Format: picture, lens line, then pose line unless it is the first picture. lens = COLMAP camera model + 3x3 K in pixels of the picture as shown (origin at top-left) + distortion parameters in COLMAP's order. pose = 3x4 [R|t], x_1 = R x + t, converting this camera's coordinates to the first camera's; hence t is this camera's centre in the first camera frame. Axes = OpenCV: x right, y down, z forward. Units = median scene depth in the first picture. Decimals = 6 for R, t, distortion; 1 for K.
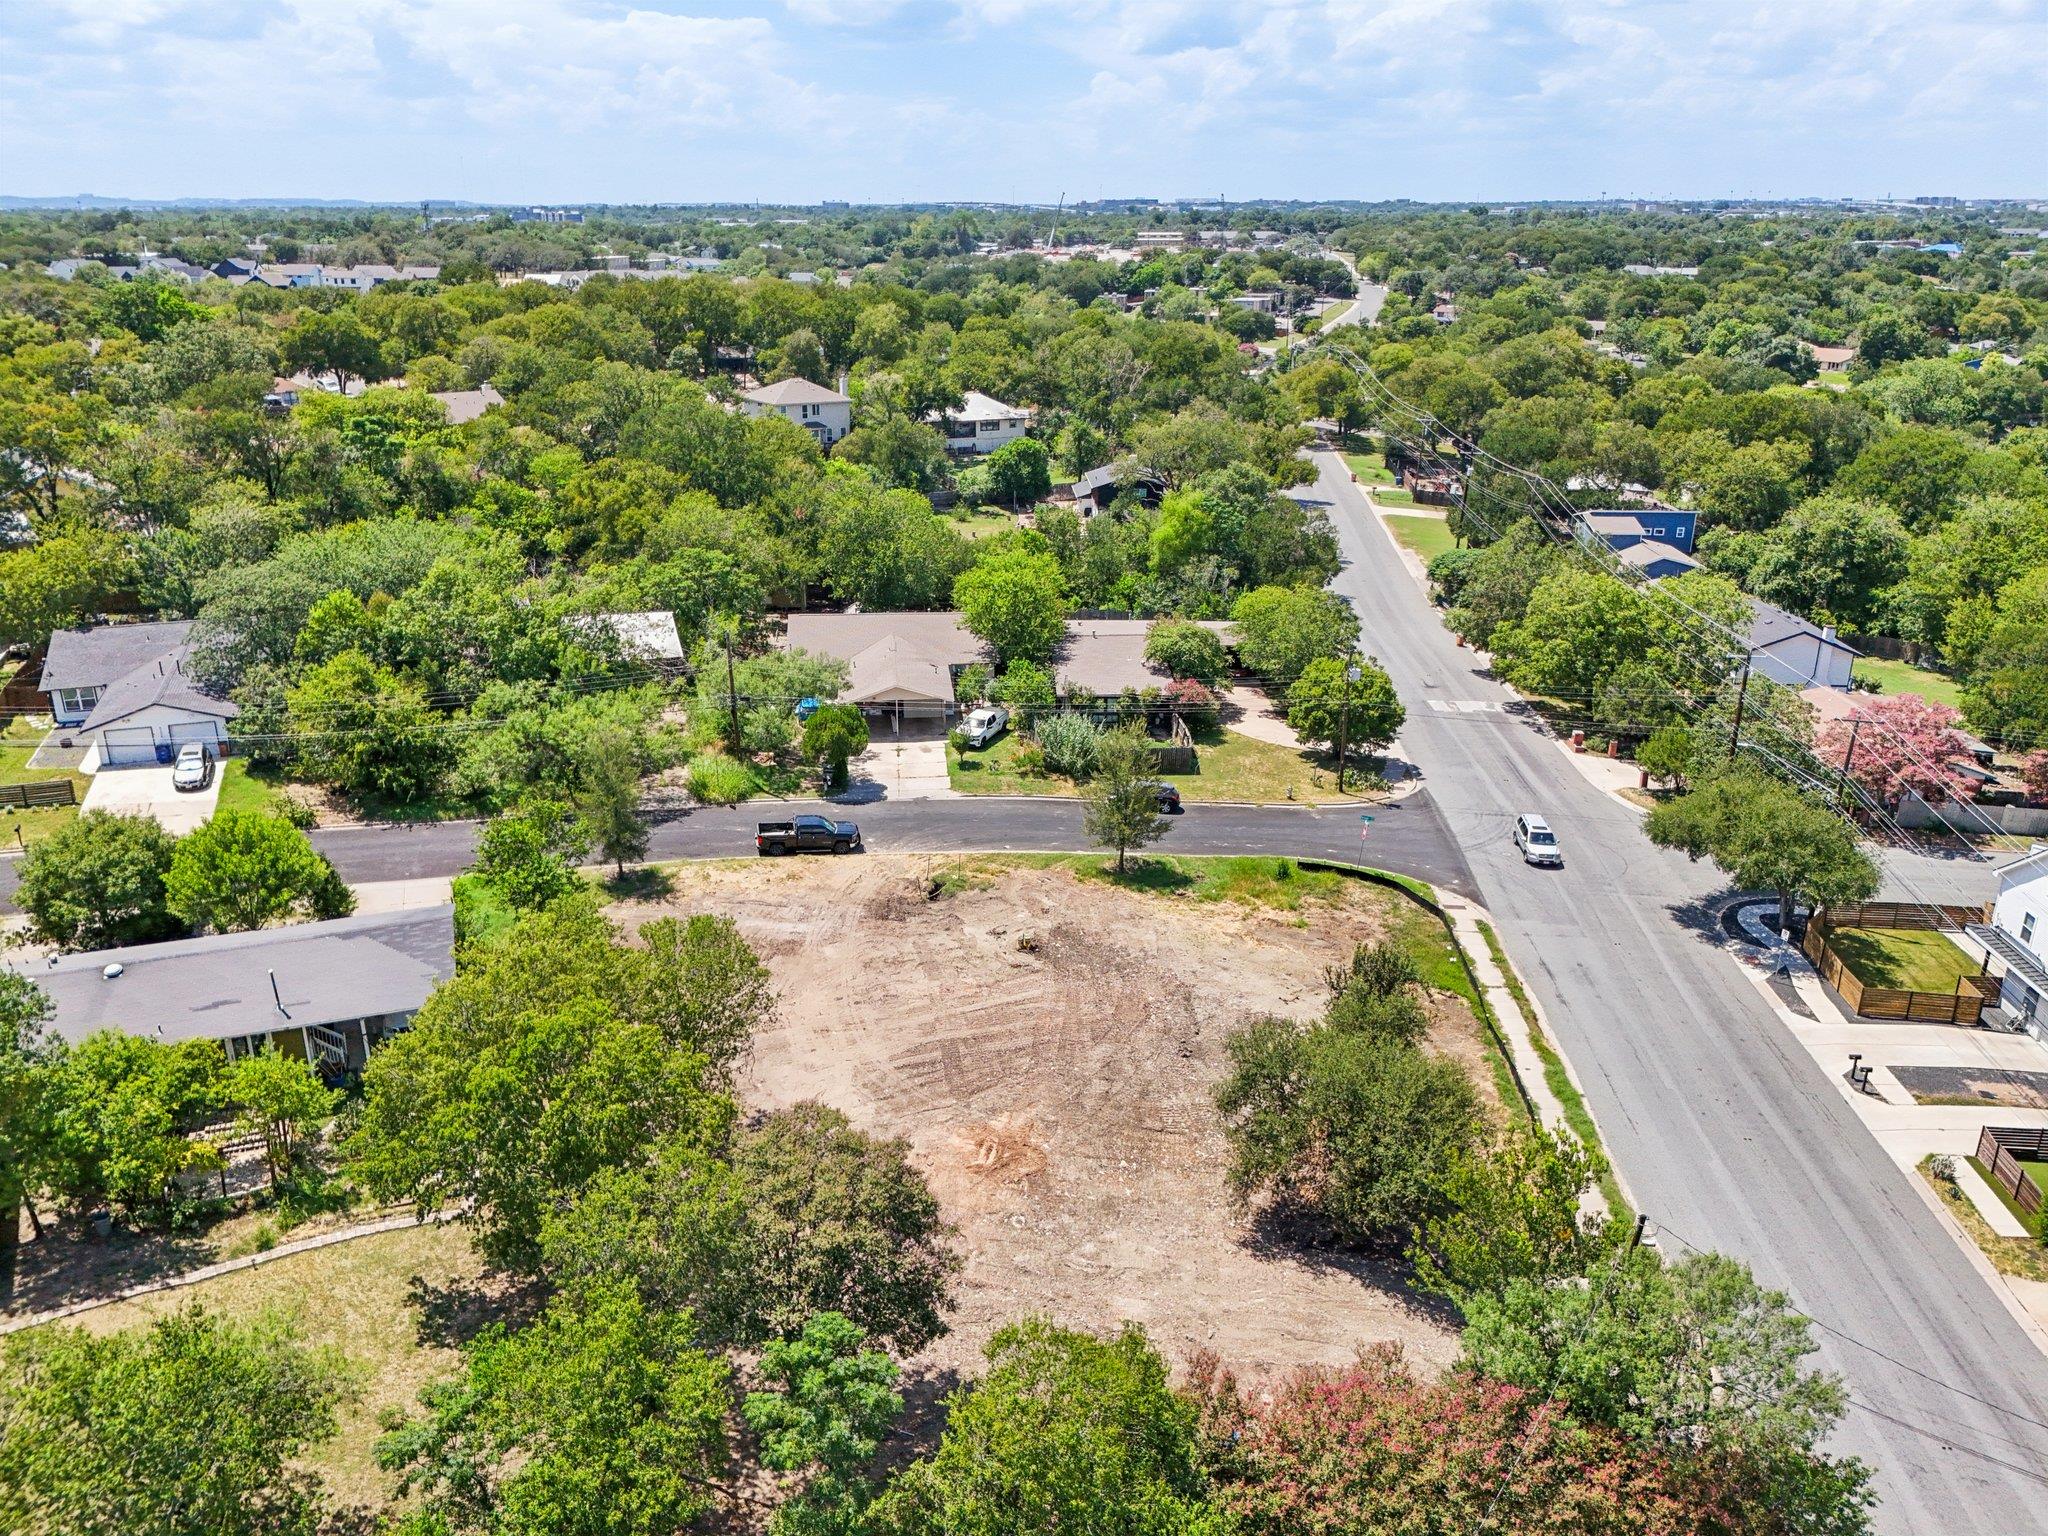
lens RADIAL K [[1499.2, 0, 1024.0], [0, 1499.2, 768.0], [0, 0, 1]] dist [0.074553, -0.082484]
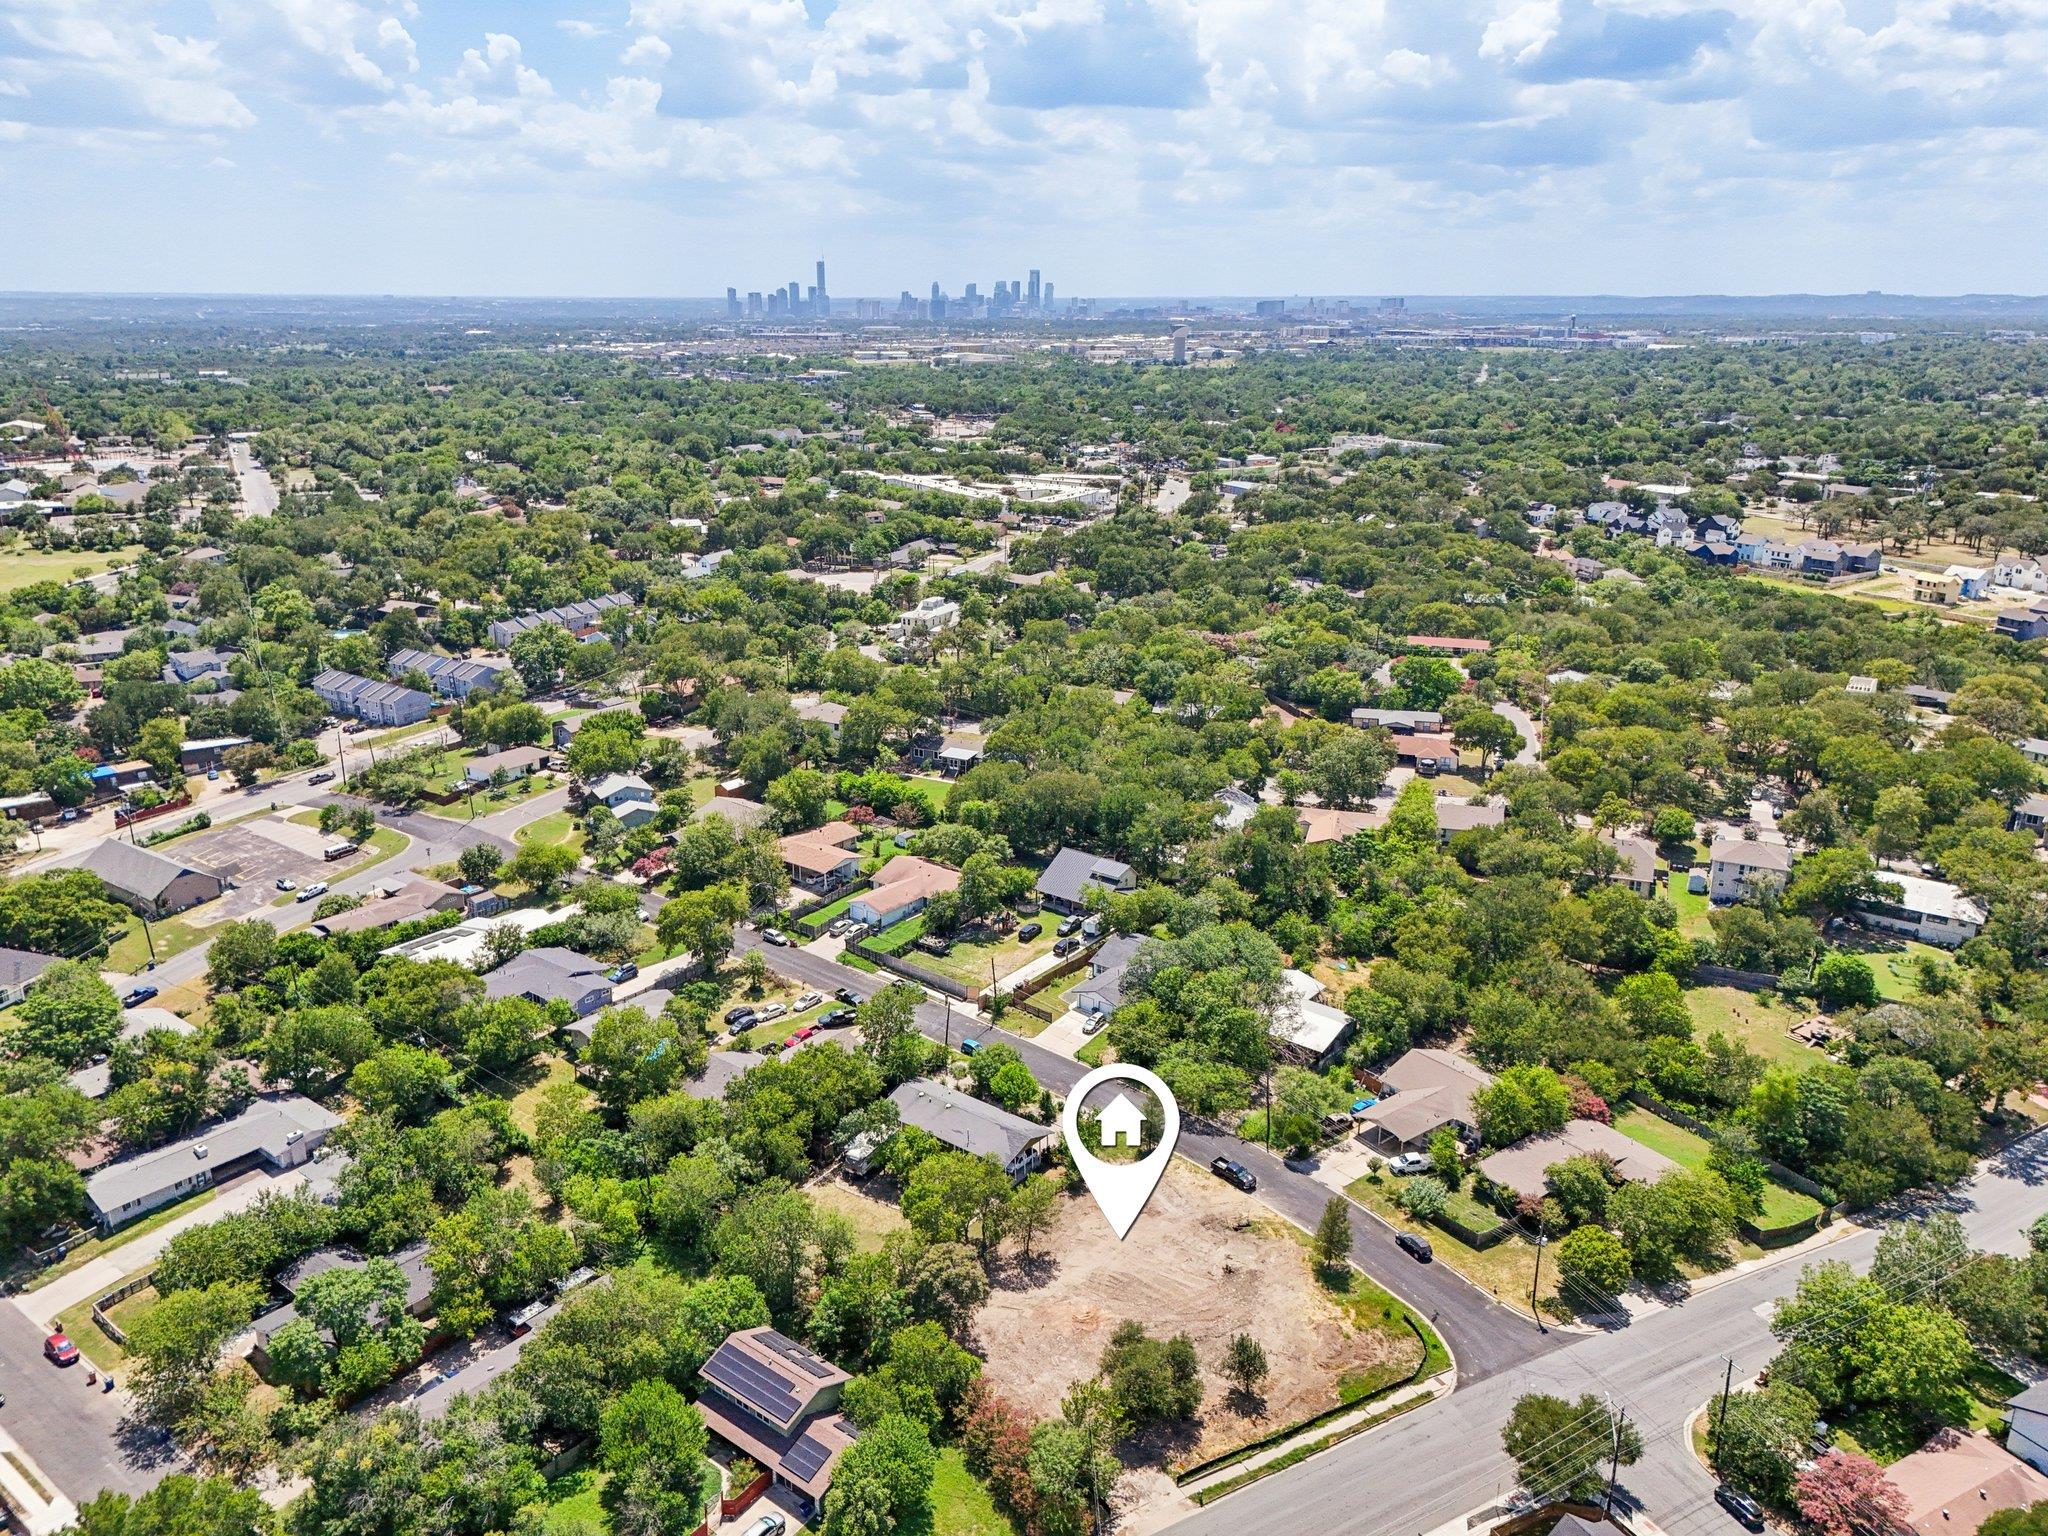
lens RADIAL K [[1499.2, 0, 1024.0], [0, 1499.2, 768.0], [0, 0, 1]] dist [0.074553, -0.082484]
pose [[0.530820, 0.246923, -0.810715, 1.250158], [-0.292608, 0.951185, 0.098121, -0.604414], [0.795368, 0.185137, 0.577160, -0.536356]]
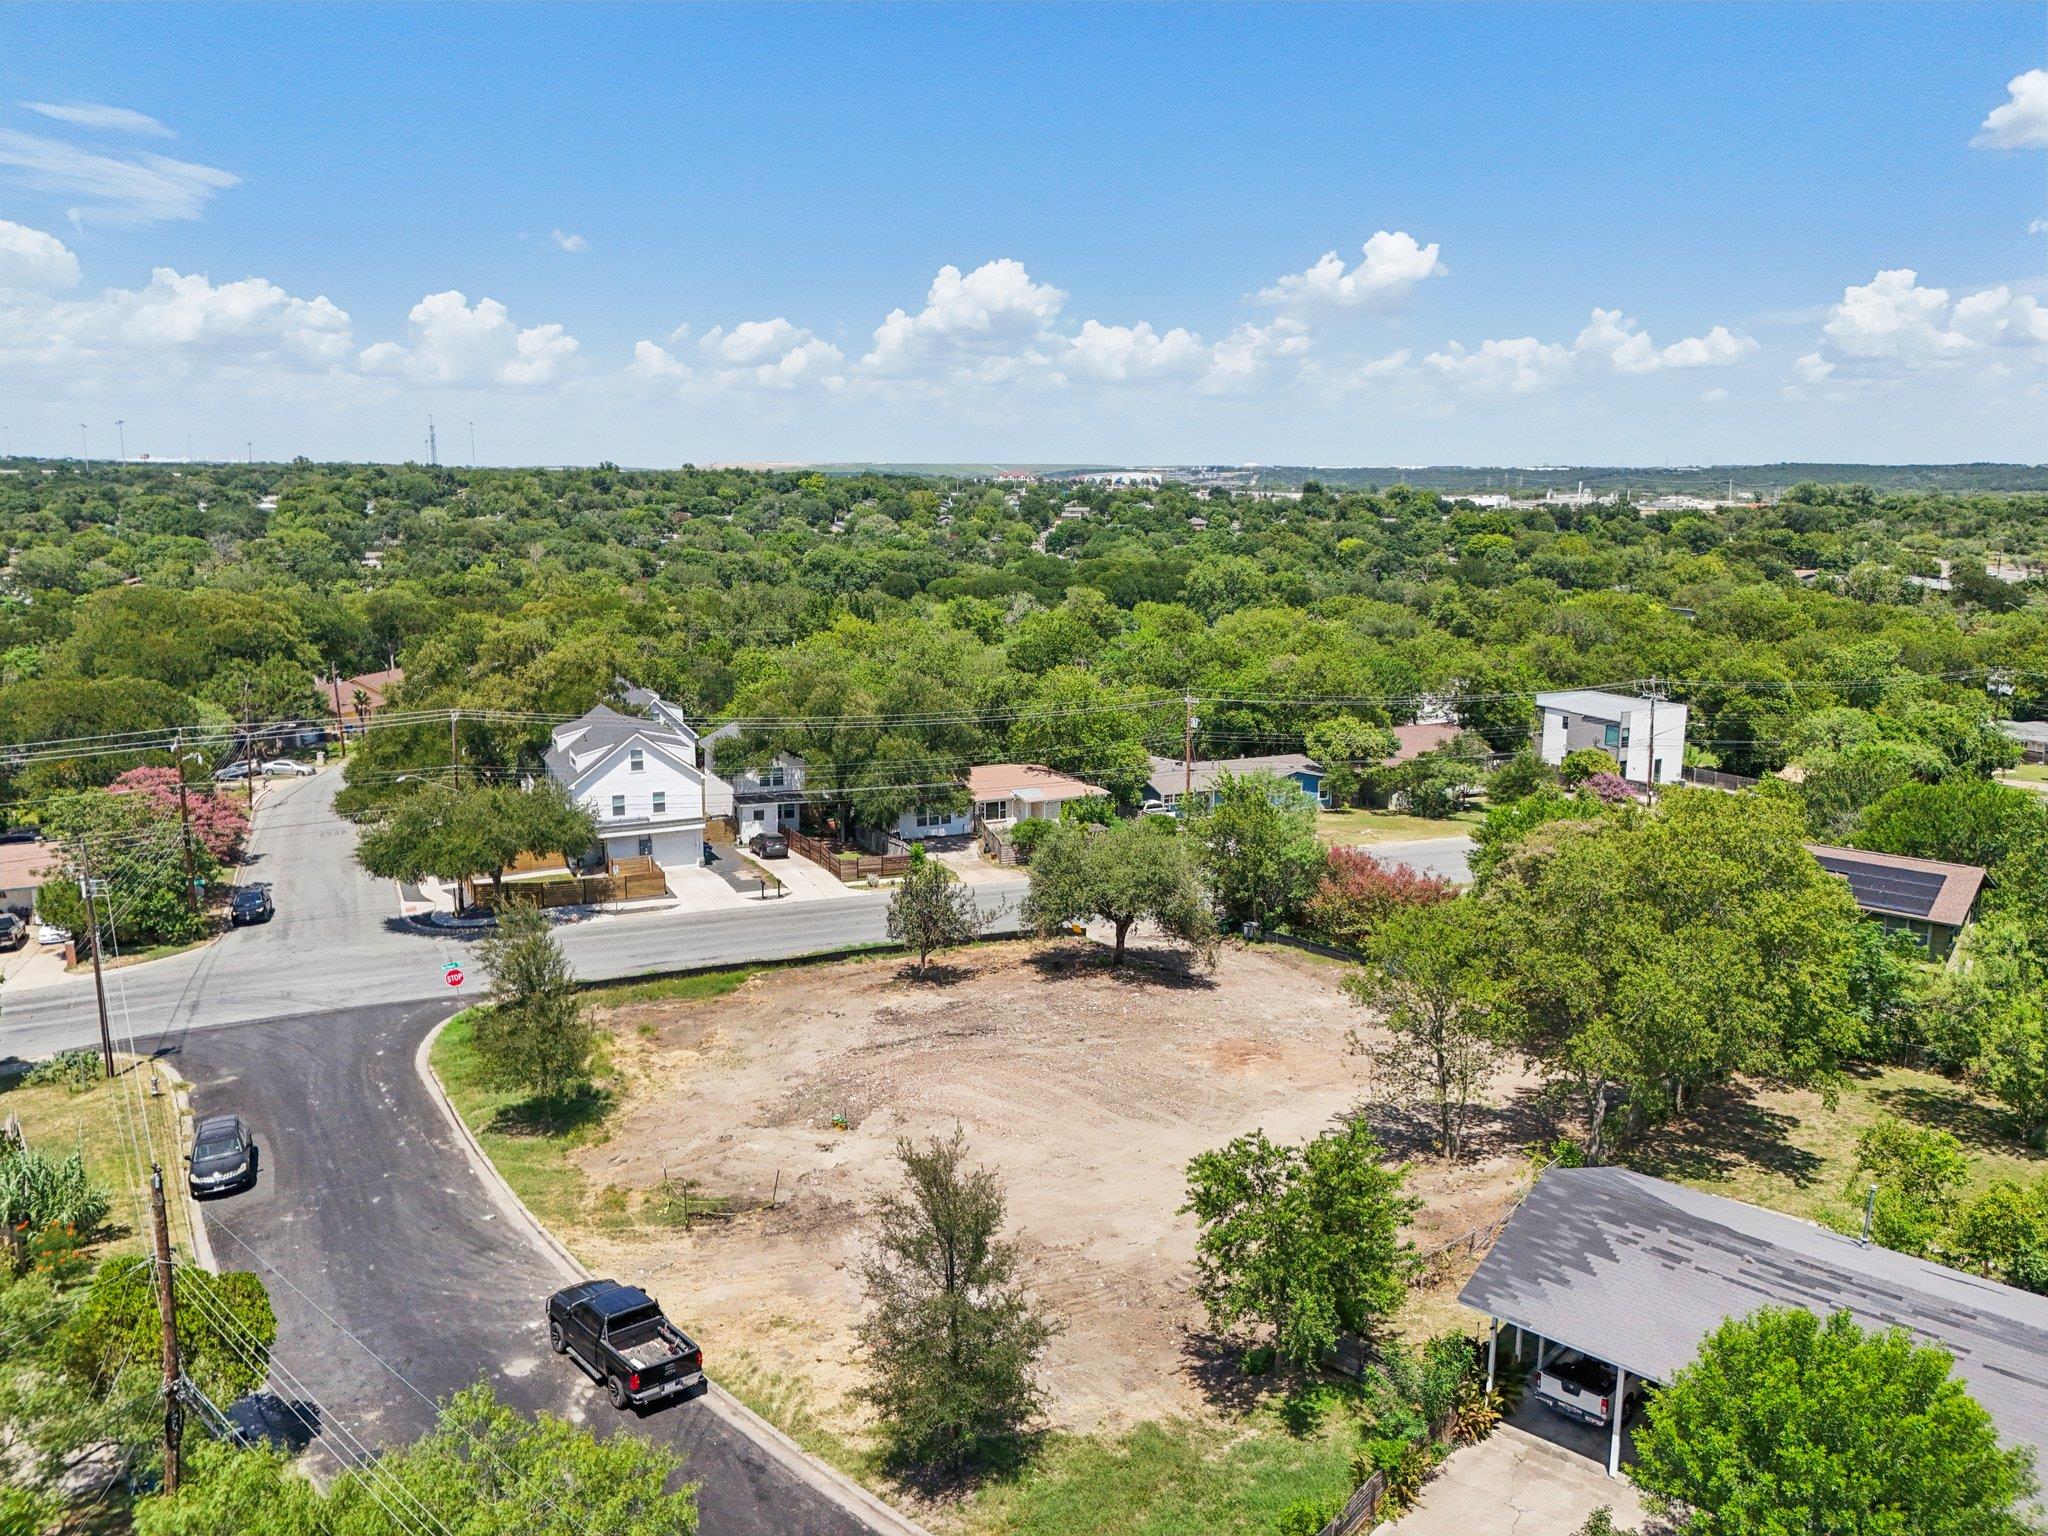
lens RADIAL K [[1499.2, 0, 1024.0], [0, 1499.2, 768.0], [0, 0, 1]] dist [0.074553, -0.082484]
pose [[-0.474158, -0.170018, 0.863868, -0.573314], [0.298154, 0.892198, 0.339244, -0.232126], [-0.828419, 0.418421, -0.372351, 0.992248]]
